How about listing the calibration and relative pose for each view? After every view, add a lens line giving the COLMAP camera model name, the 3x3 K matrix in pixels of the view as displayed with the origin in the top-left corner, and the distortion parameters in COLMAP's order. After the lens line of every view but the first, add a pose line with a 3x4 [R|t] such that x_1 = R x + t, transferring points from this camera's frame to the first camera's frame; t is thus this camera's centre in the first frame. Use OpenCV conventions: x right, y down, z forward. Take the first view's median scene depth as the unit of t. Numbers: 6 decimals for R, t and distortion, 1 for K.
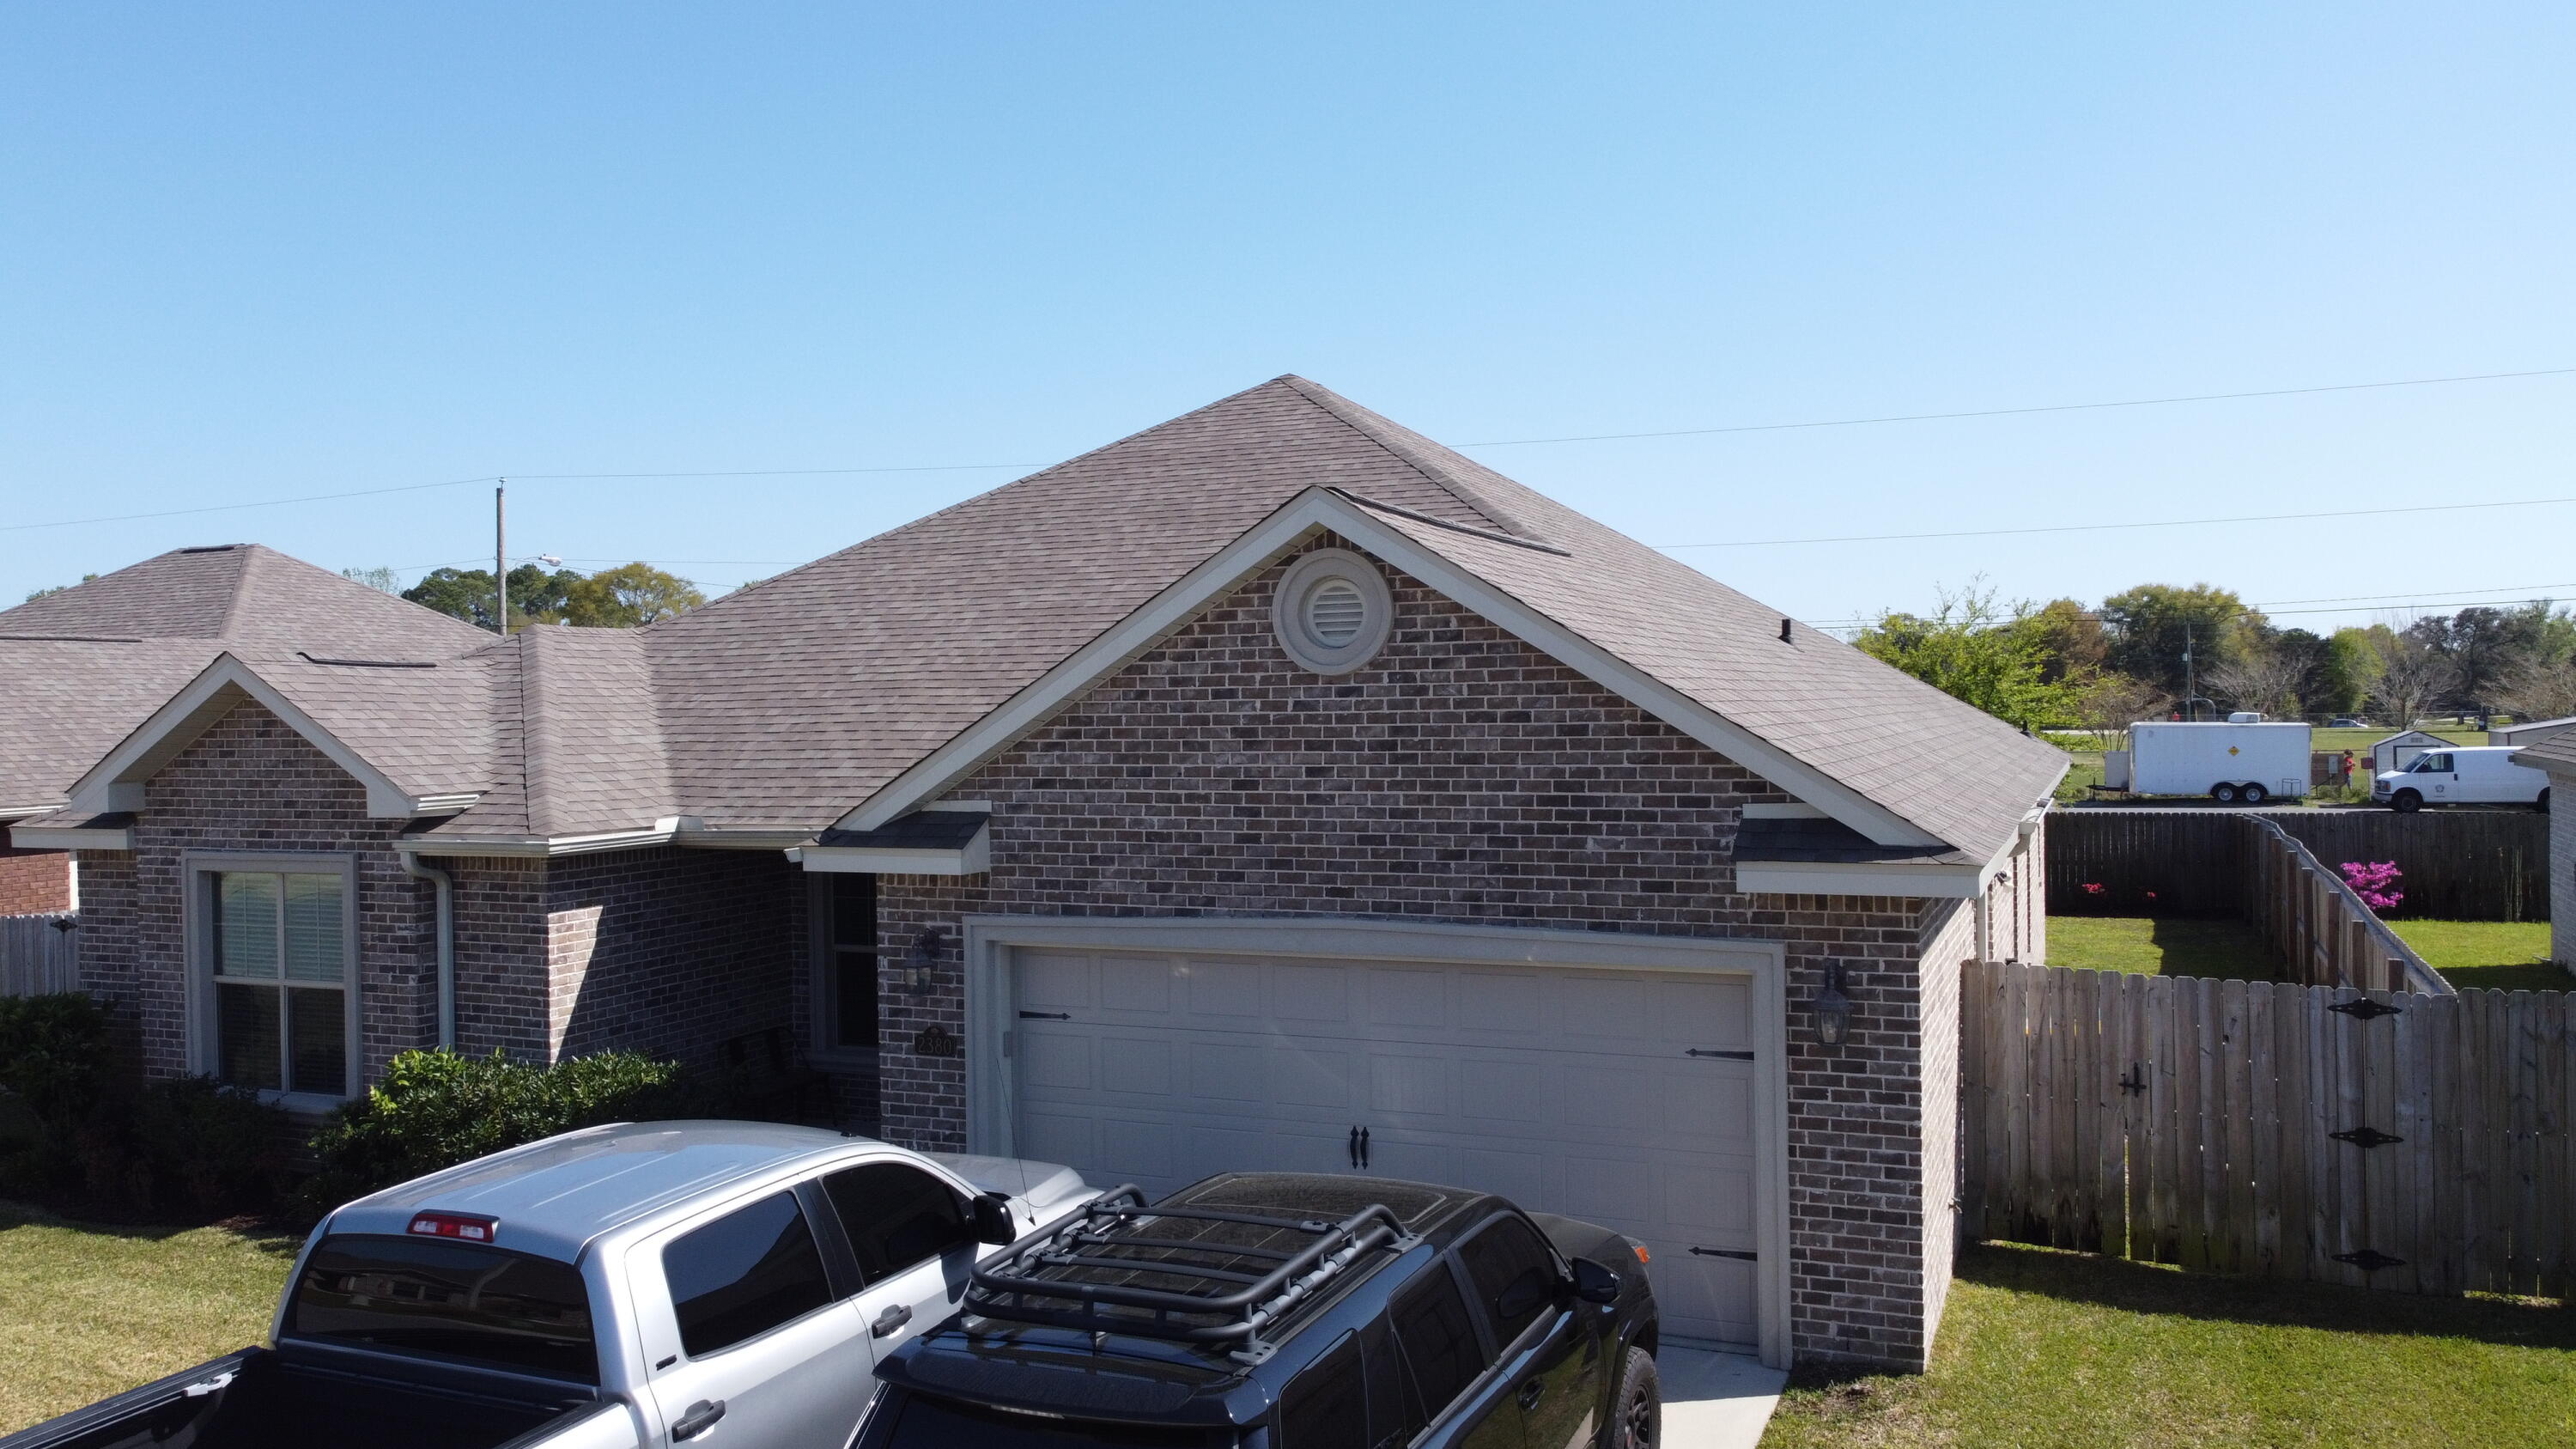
lens RADIAL K [[1935.0, 0, 1265.3], [0, 1935.0, 727.7], [0, 0, 1]] dist [-0.001059, -0.003034]
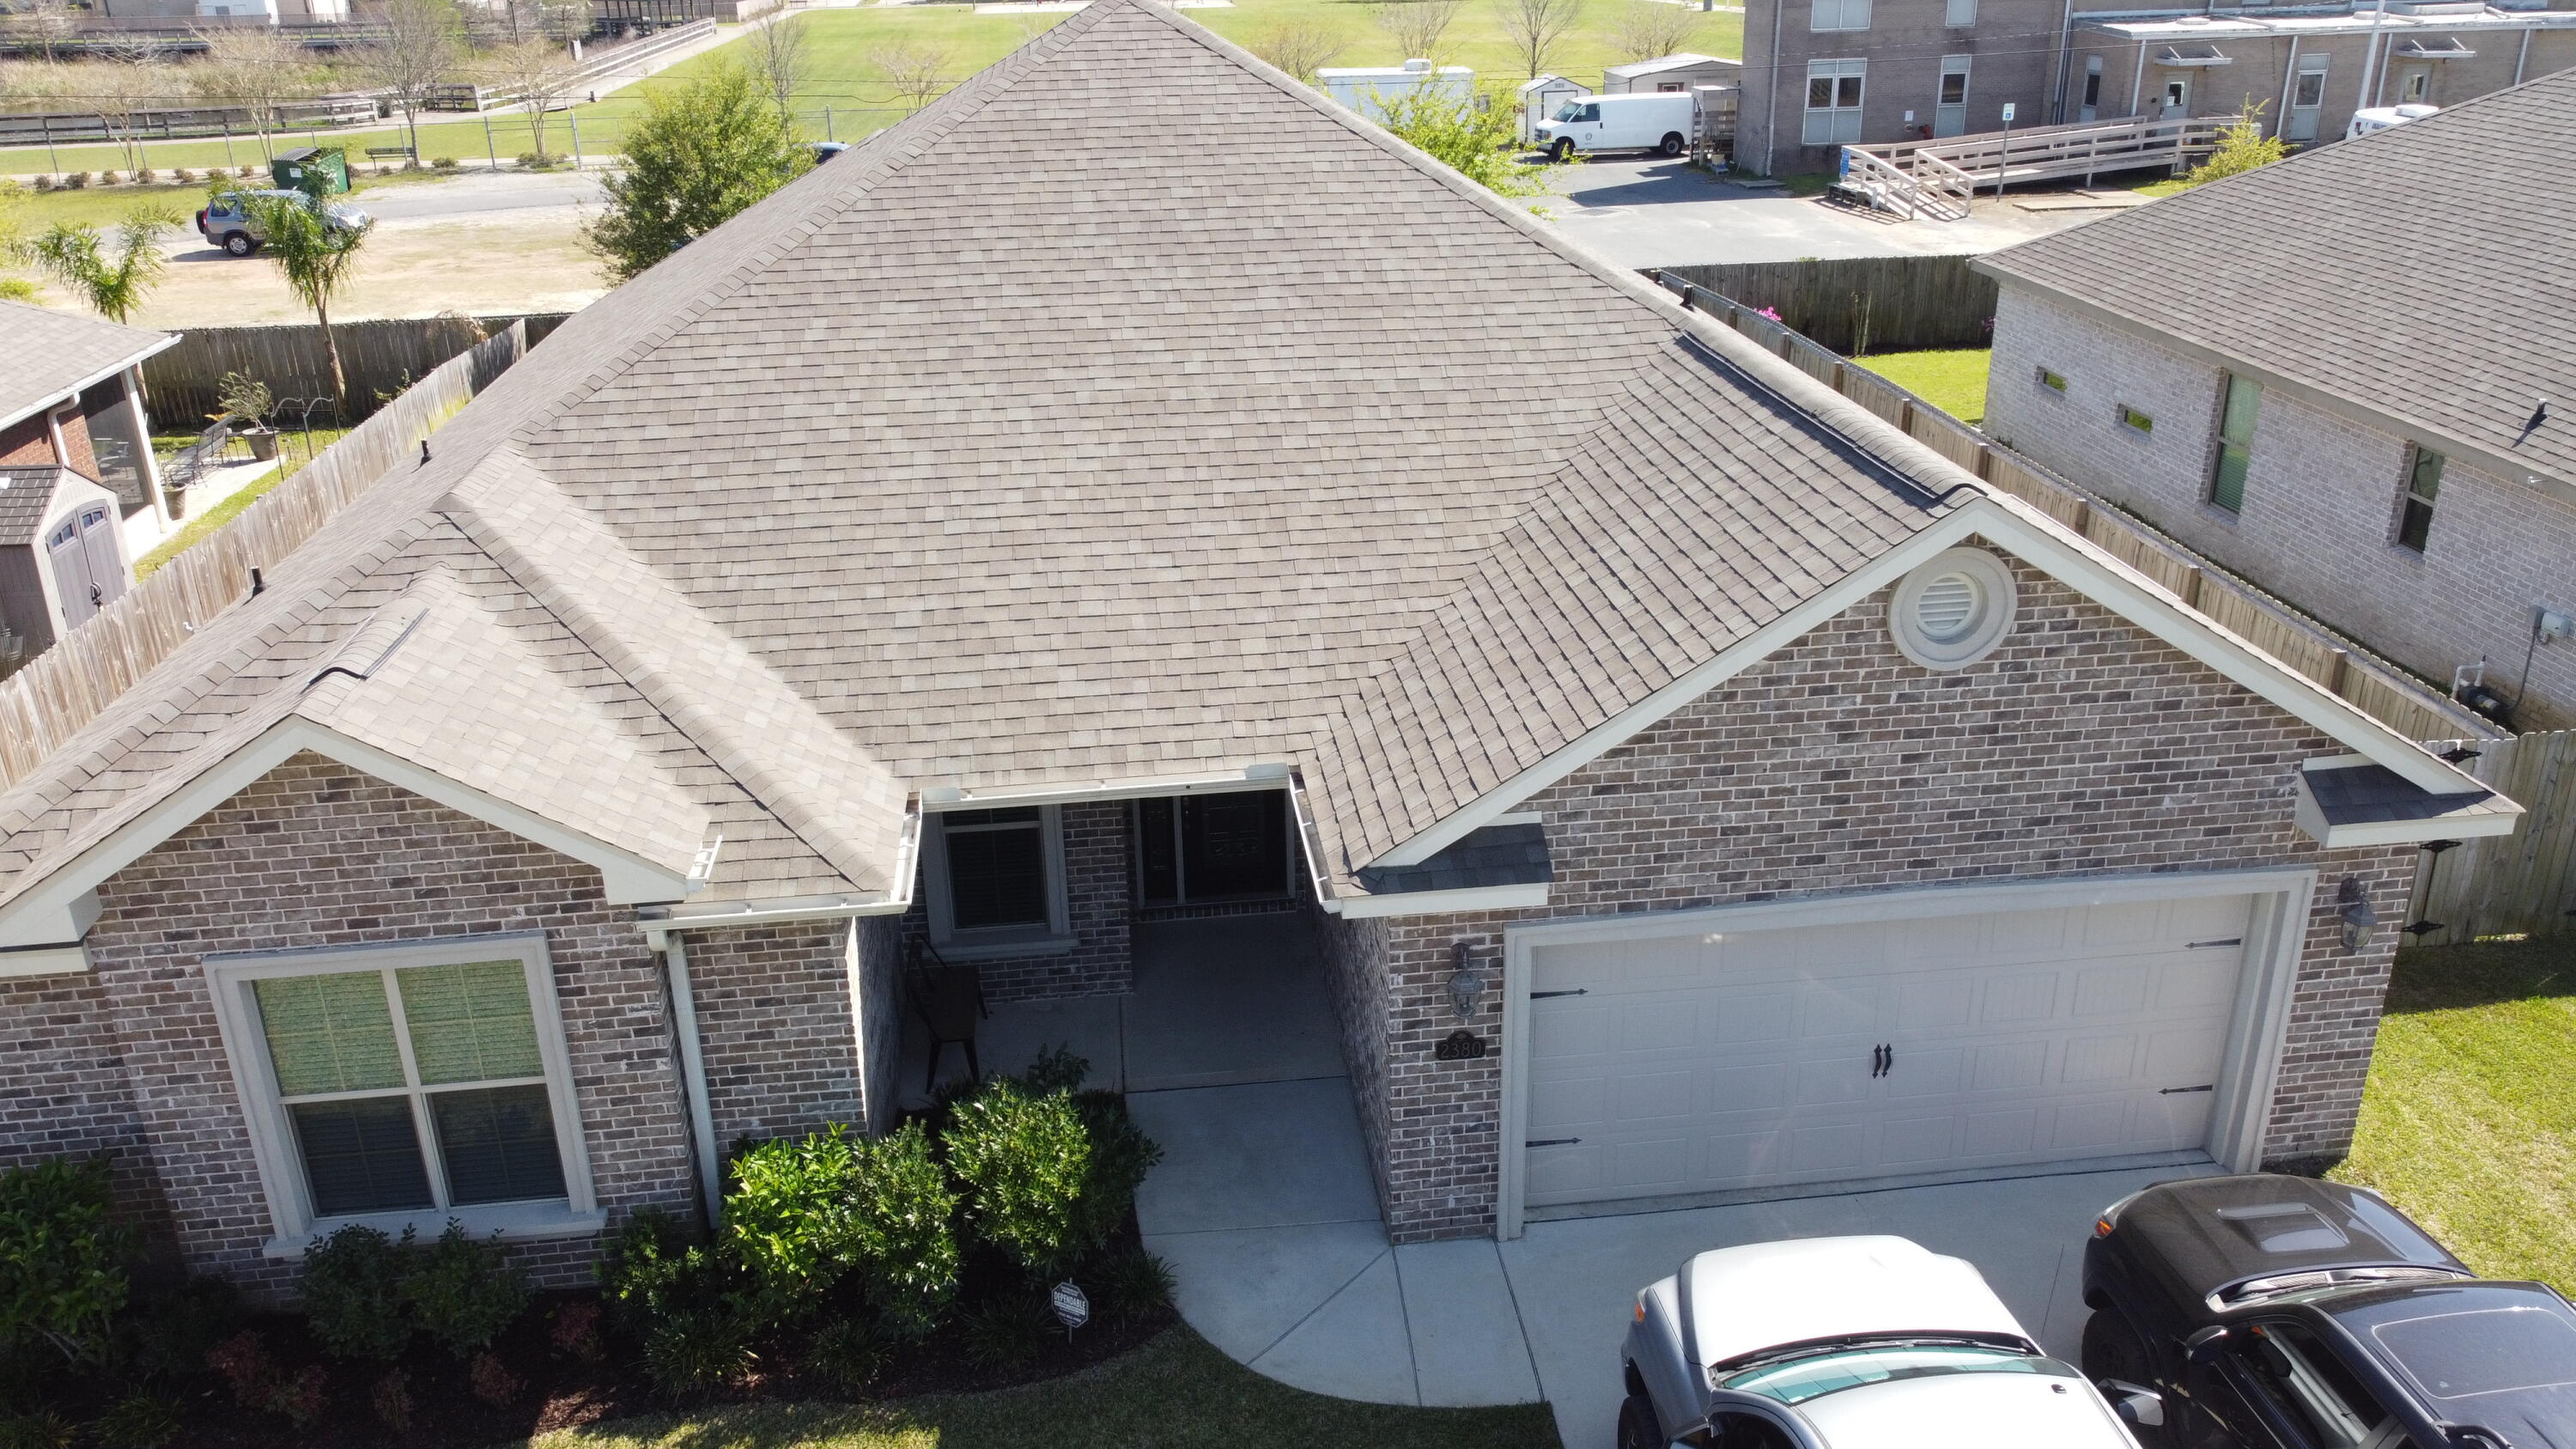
lens RADIAL K [[1935.0, 0, 1244.2], [0, 1935.0, 731.4], [0, 0, 1]] dist [-0.001059, -0.003034]
pose [[0.870756, -0.199060, 0.449621, -0.708045], [0.018181, 0.926802, 0.375111, -0.364625], [-0.491379, -0.318455, 0.810637, 0.353458]]
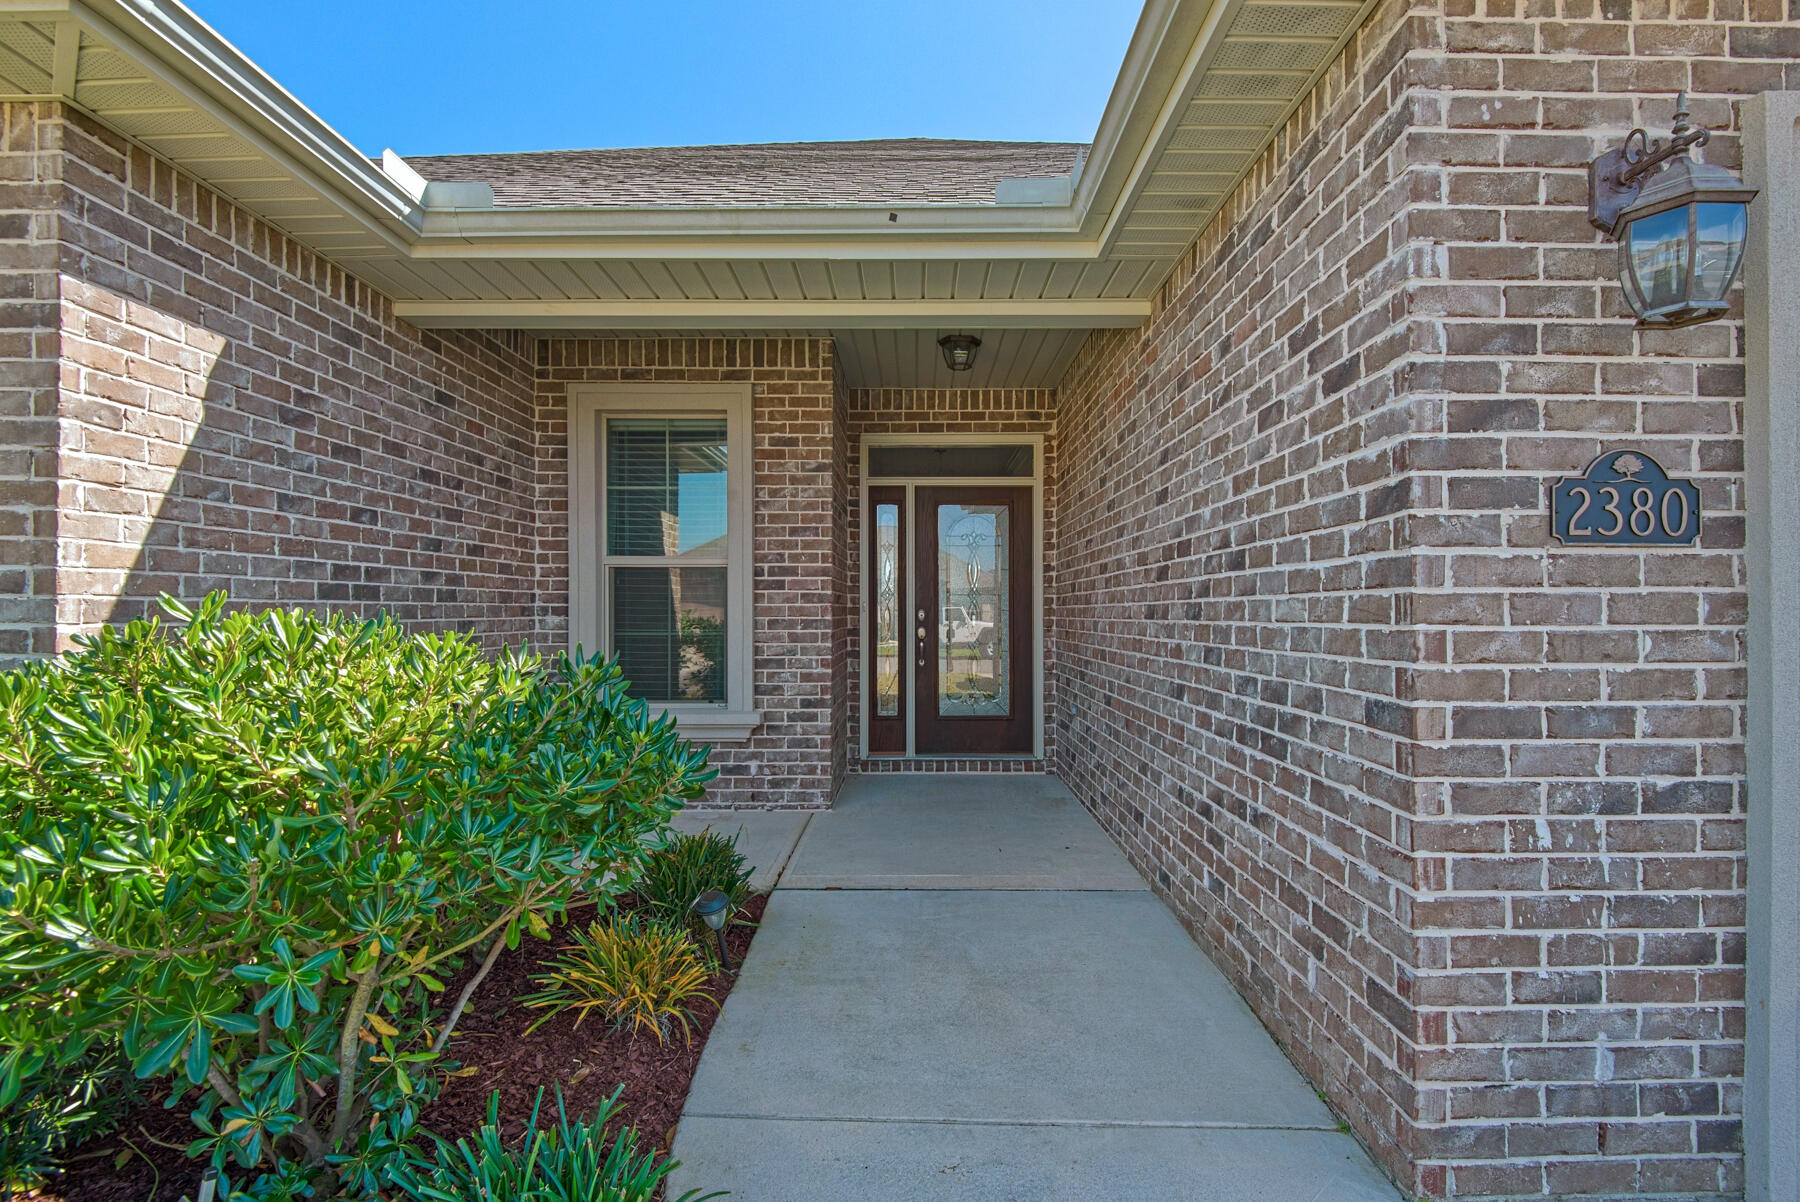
lens RADIAL K [[872.0, 0, 905.9], [0, 872.0, 616.7], [0, 0, 1]] dist [-0.008196, -0.001157]
pose [[0.917679, 0.015583, 0.397016, -0.359439], [-0.012282, 0.999866, -0.010857, 0.197384], [-0.397132, 0.005087, 0.917747, 0.981971]]
